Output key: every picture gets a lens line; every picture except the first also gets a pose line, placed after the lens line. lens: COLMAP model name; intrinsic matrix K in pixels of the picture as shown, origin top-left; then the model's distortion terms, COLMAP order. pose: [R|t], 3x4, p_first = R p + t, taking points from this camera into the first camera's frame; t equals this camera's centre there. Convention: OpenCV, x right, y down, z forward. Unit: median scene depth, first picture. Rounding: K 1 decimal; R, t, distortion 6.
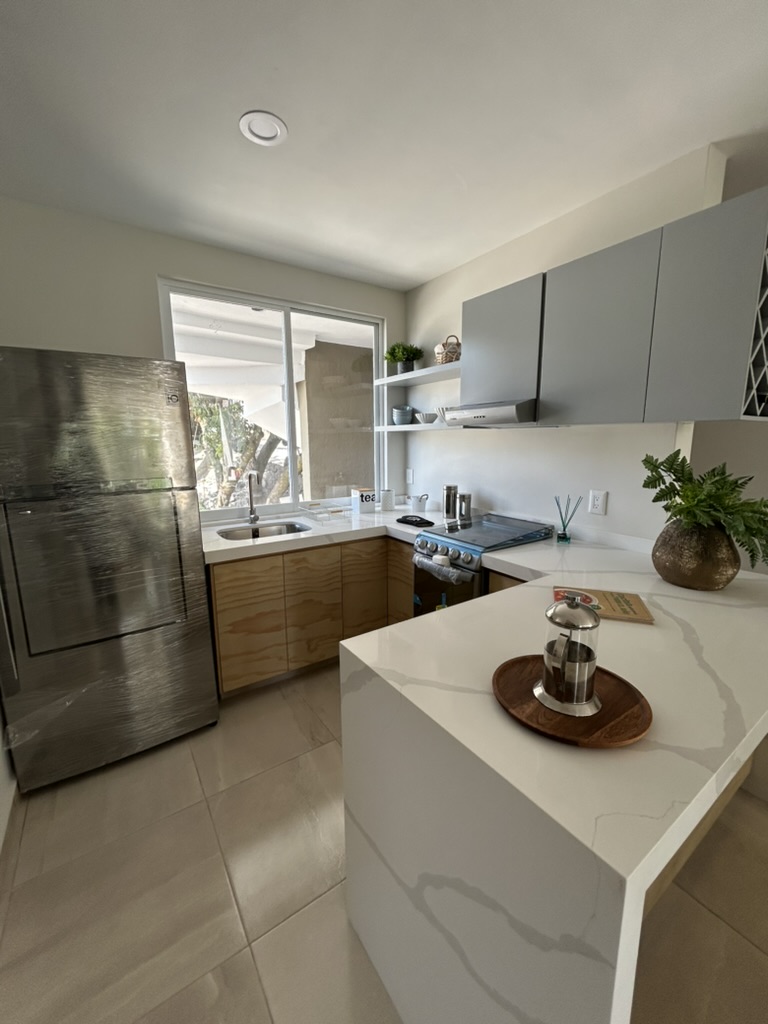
lens RADIAL K [[413.9, 0, 382.5], [0, 413.9, 513.0], [0, 0, 1]] dist [-0.000545, 0.001730]
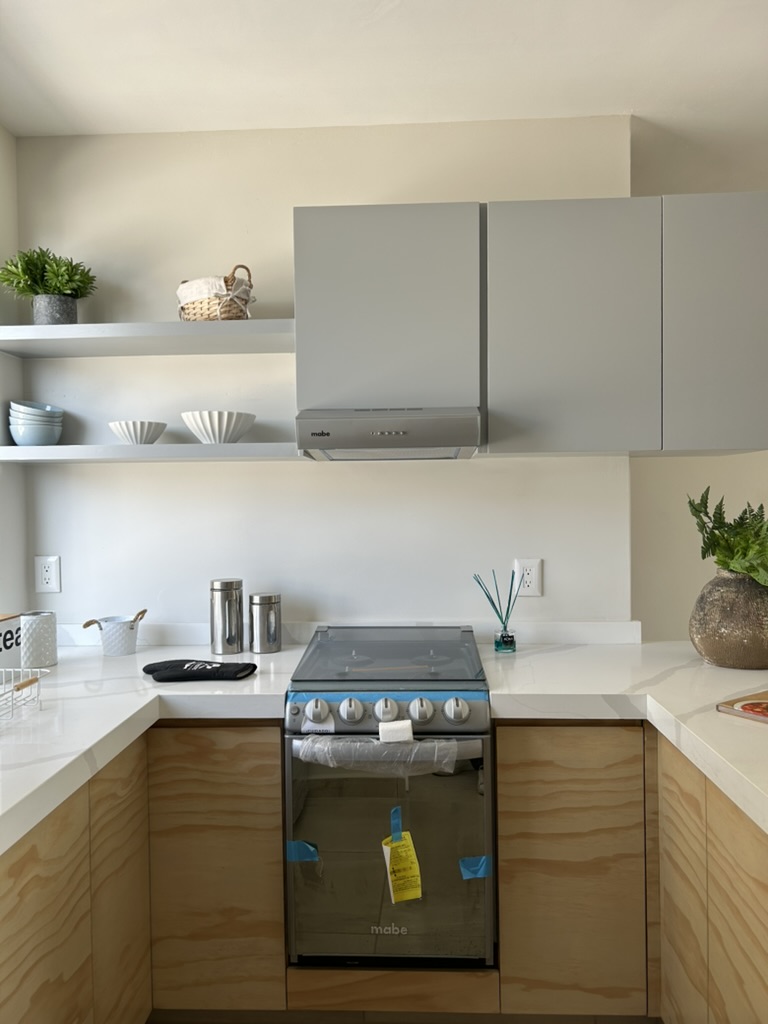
lens RADIAL K [[773.1, 0, 383.8], [0, 773.1, 511.2], [0, 0, 1]] dist [0.044197, -0.050429]
pose [[0.604775, -0.019402, 0.796160, -0.450367], [0.148861, 0.984838, -0.089077, -0.043586], [-0.782360, 0.172389, 0.598494, 0.378850]]
